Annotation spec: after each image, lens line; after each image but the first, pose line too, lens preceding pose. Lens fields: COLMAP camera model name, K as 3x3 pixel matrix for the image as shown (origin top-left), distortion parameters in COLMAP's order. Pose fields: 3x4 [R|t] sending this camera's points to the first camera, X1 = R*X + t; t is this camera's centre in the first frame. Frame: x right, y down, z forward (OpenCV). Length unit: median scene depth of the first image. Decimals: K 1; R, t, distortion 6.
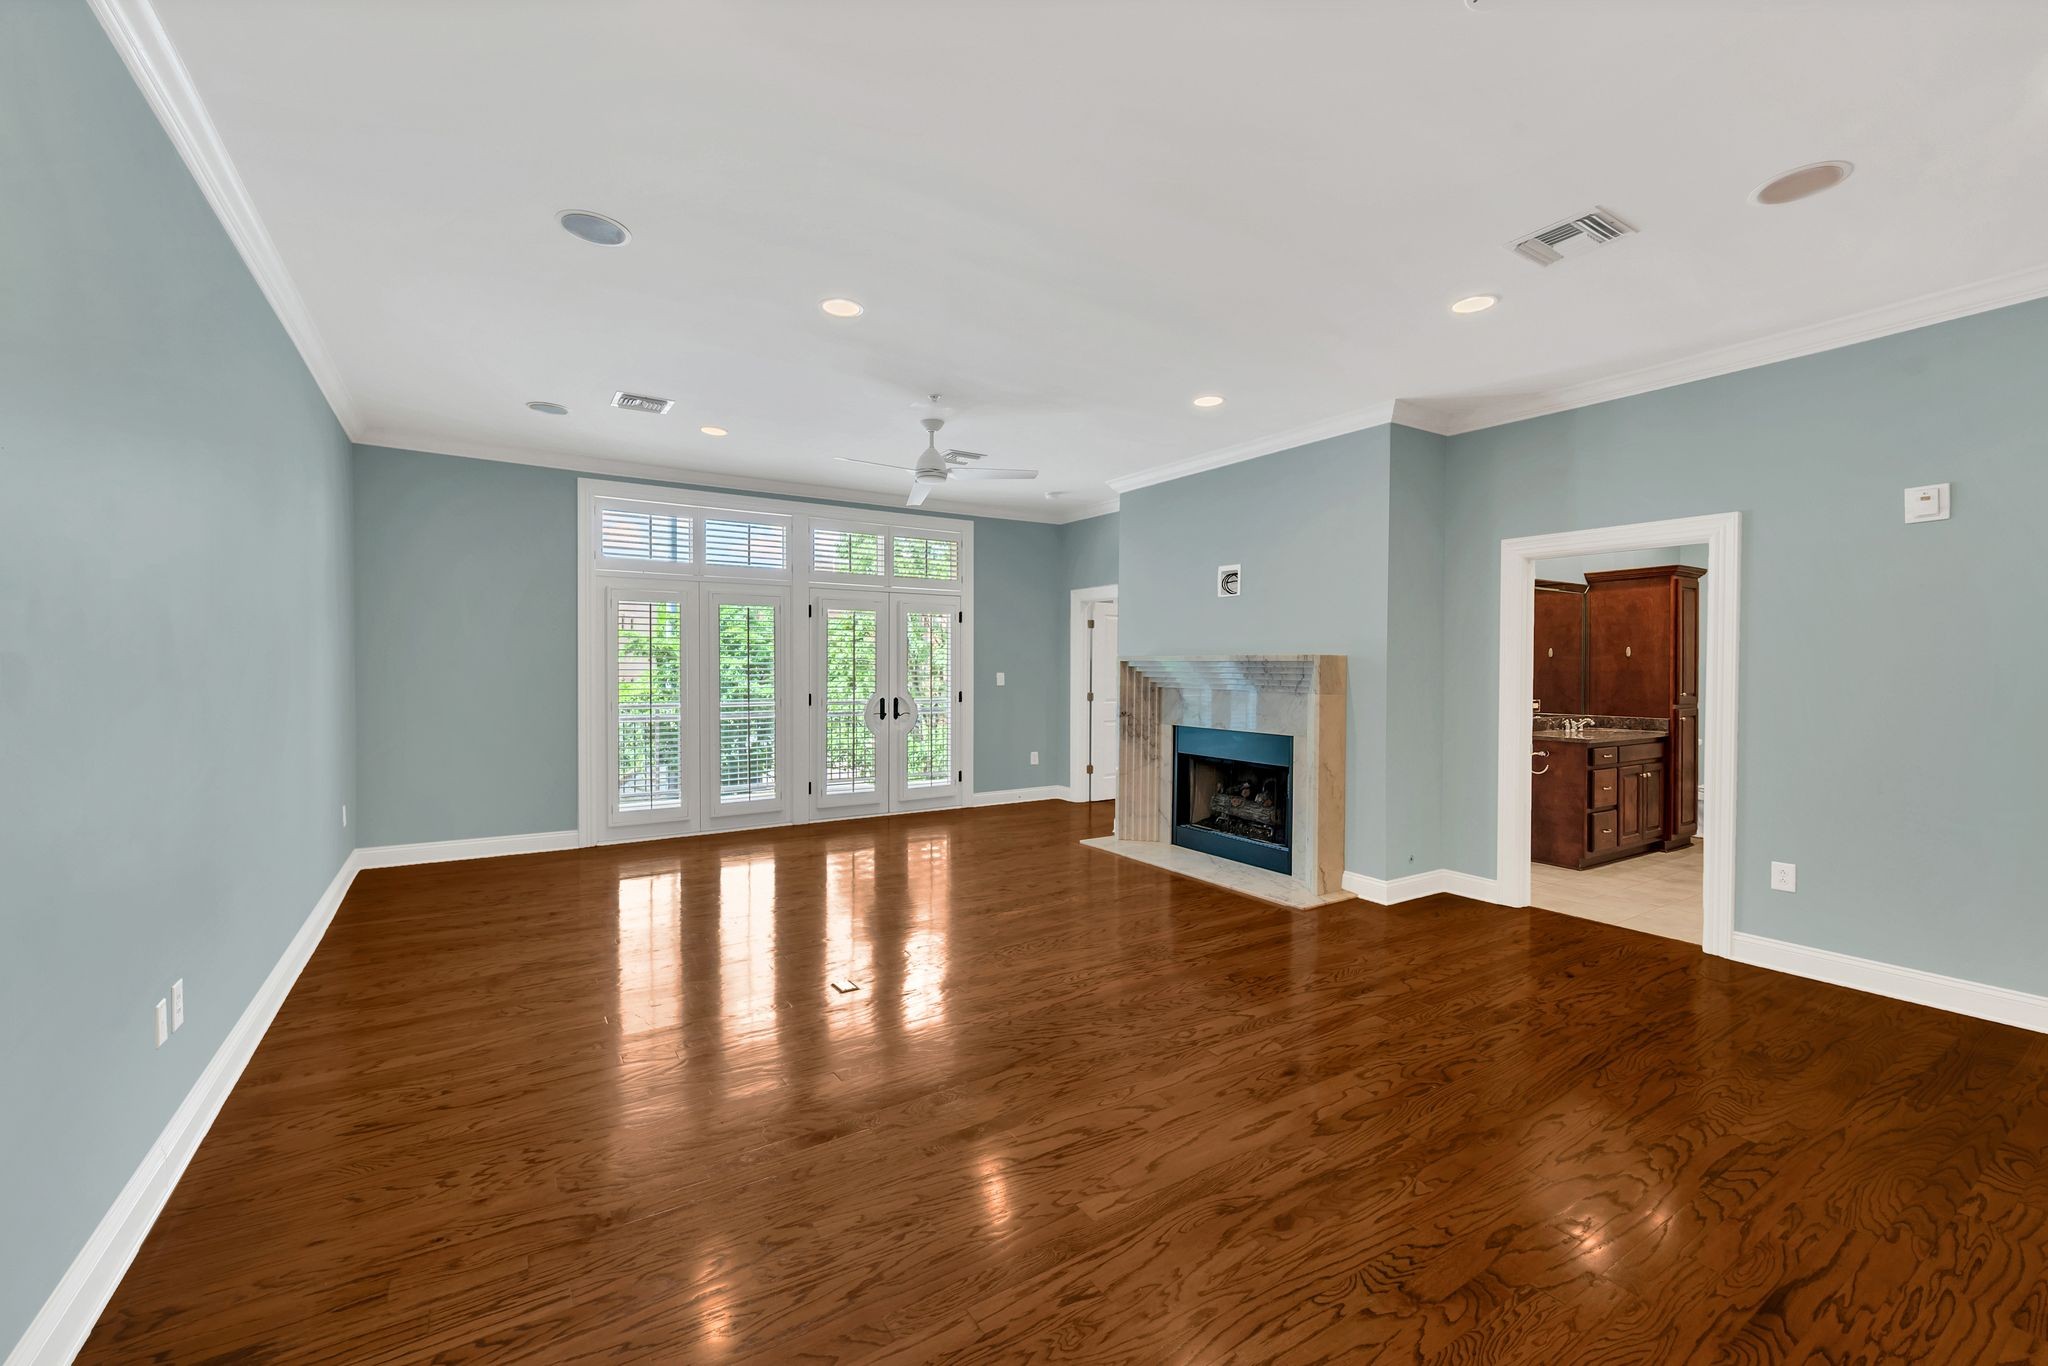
lens RADIAL K [[837.7, 0, 1013.9], [0, 837.7, 666.5], [0, 0, 1]] dist [-0.005655, 0.001216]
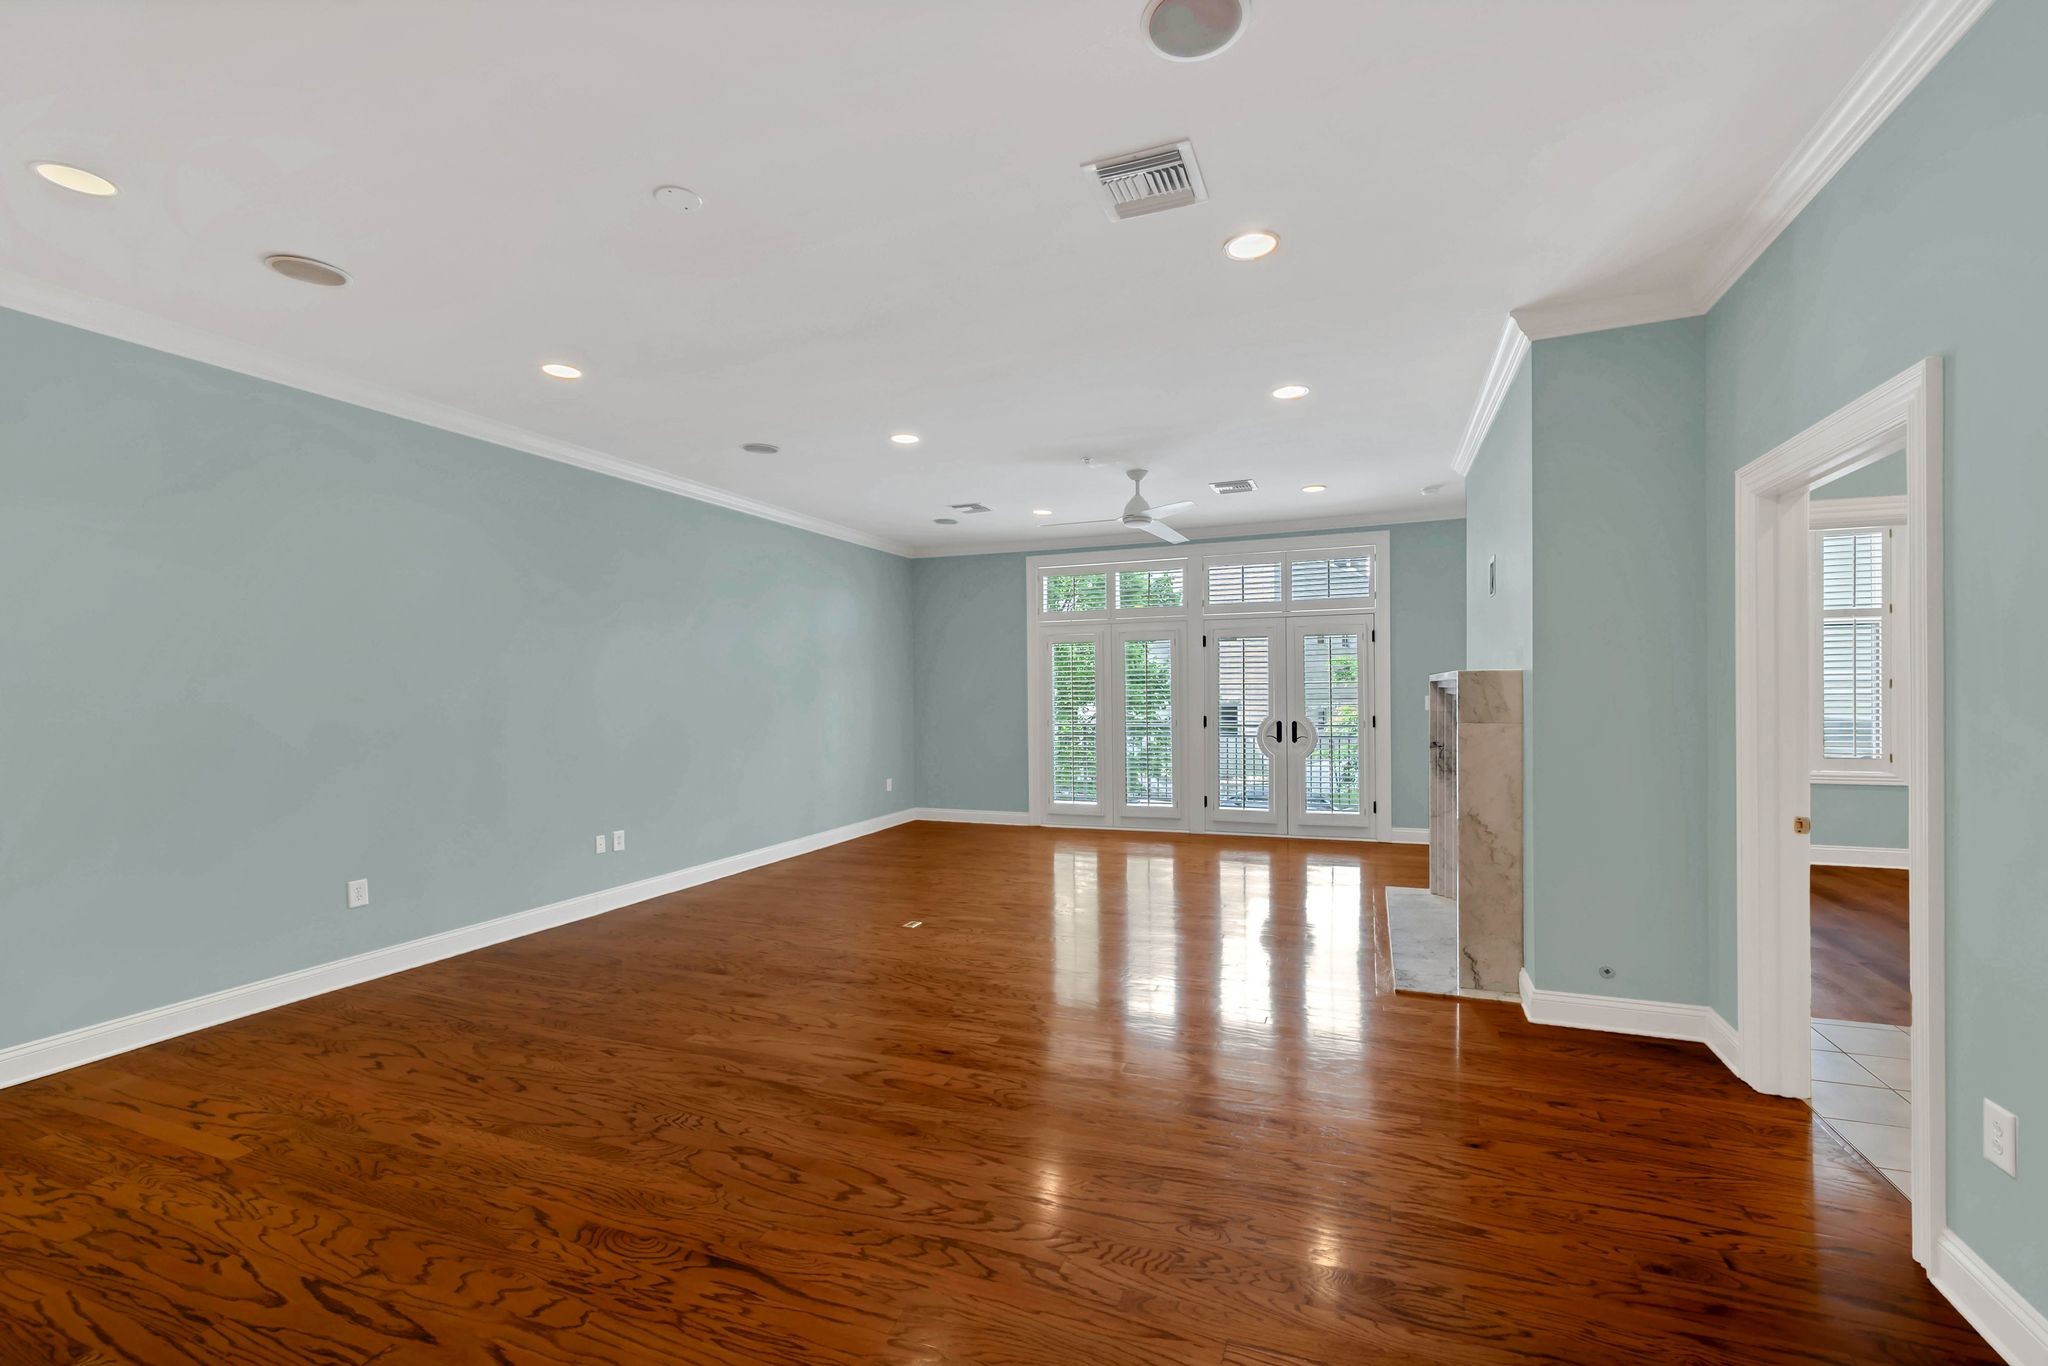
lens RADIAL K [[837.7, 0, 1040.9], [0, 837.7, 678.7], [0, 0, 1]] dist [-0.005655, 0.001216]
pose [[0.609559, -0.022436, -0.792423, 0.614246], [0.011005, 0.999743, -0.019840, 0.003594], [0.792664, 0.003373, 0.609649, 0.193715]]
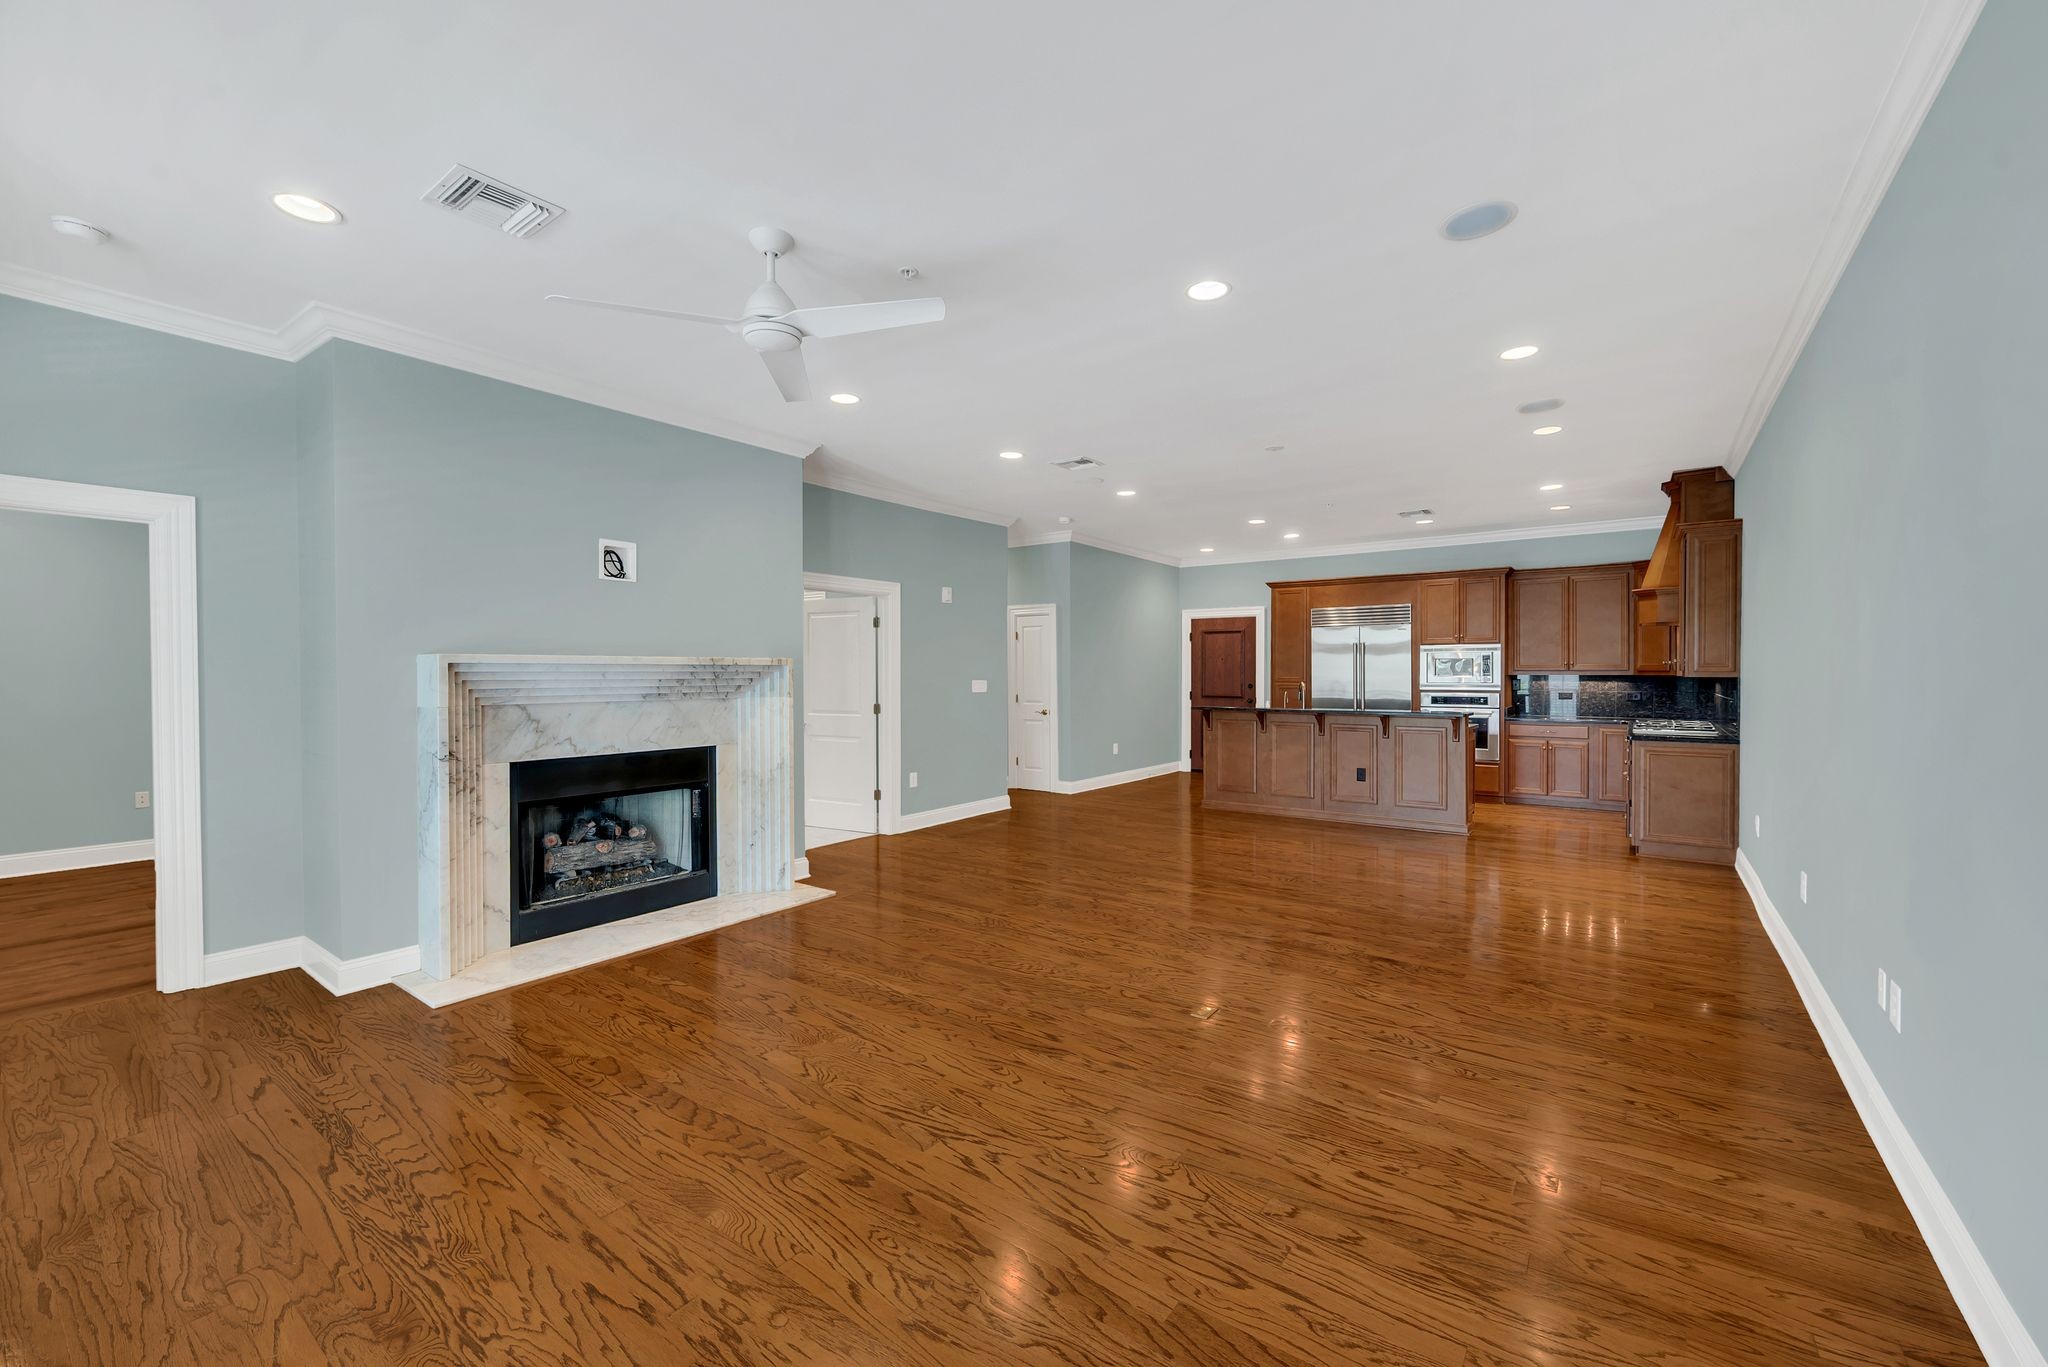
lens RADIAL K [[837.7, 0, 1040.5], [0, 837.7, 688.0], [0, 0, 1]] dist [-0.005655, 0.001216]
pose [[-0.383599, -0.025188, 0.923156, -0.592670], [-0.001793, 0.999646, 0.026530, -0.005897], [-0.923498, 0.008522, -0.383509, 0.912512]]
